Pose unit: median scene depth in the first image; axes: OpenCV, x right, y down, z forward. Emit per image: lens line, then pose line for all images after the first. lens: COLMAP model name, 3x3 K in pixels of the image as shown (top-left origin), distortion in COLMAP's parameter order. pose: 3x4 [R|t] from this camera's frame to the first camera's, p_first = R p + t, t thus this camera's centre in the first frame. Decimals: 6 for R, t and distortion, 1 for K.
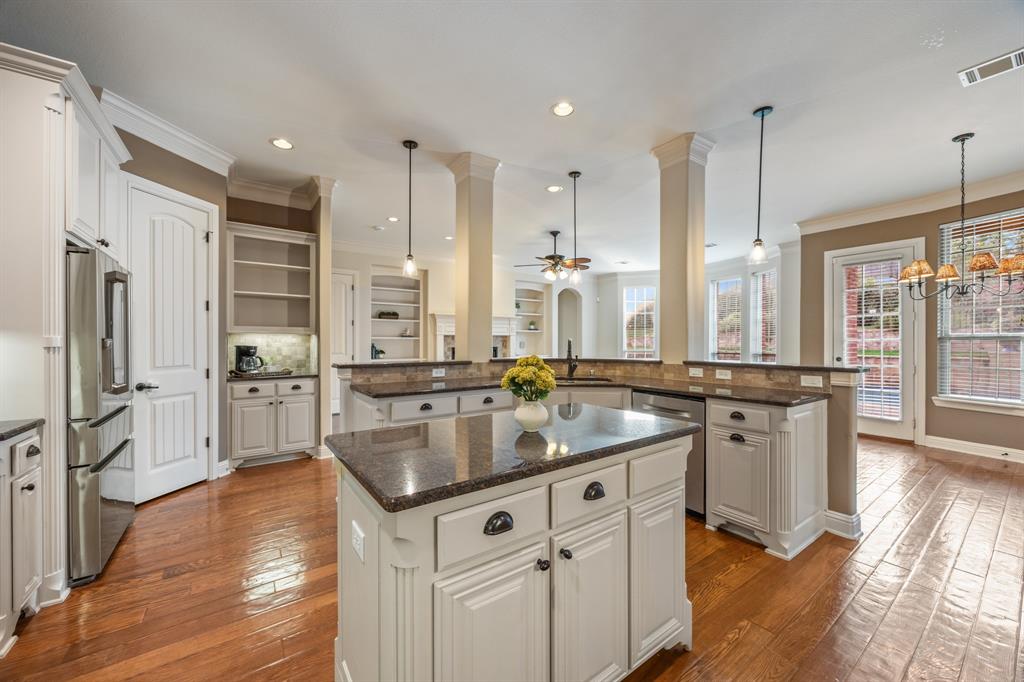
lens RADIAL K [[391.3, 0, 517.0], [0, 391.3, 339.5], [0, 0, 1]] dist [-0.000591, -0.000064]
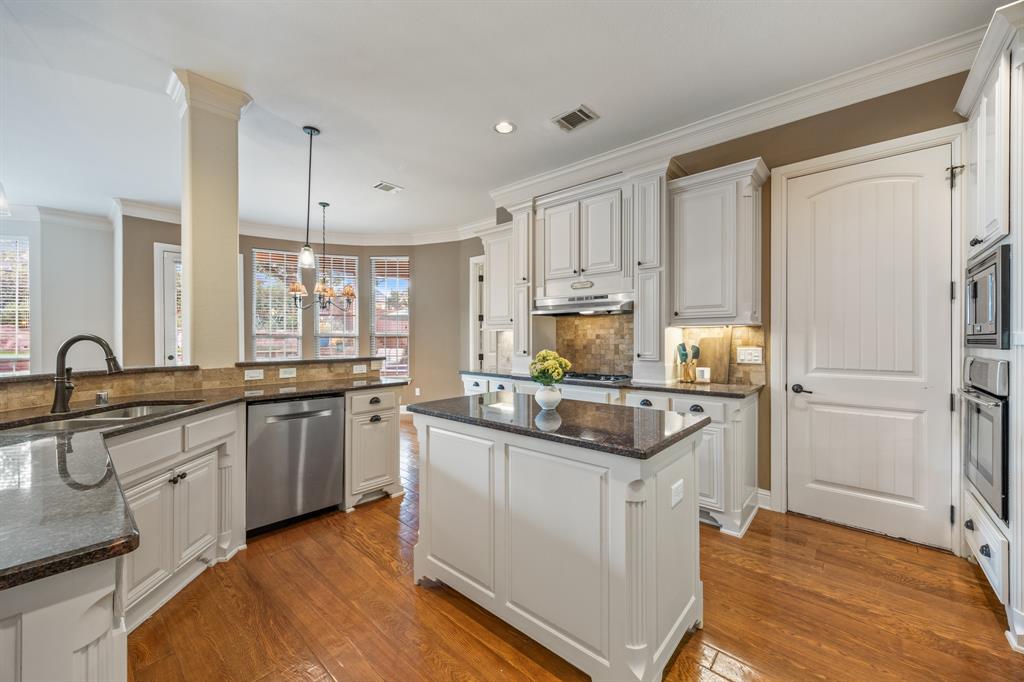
lens RADIAL K [[391.3, 0, 517.0], [0, 391.3, 339.5], [0, 0, 1]] dist [-0.000591, -0.000064]
pose [[-0.221462, -0.001843, 0.975167, -0.634693], [-0.002415, 0.999996, 0.001341, 0.003124], [-0.975166, -0.002058, -0.221465, 0.747369]]
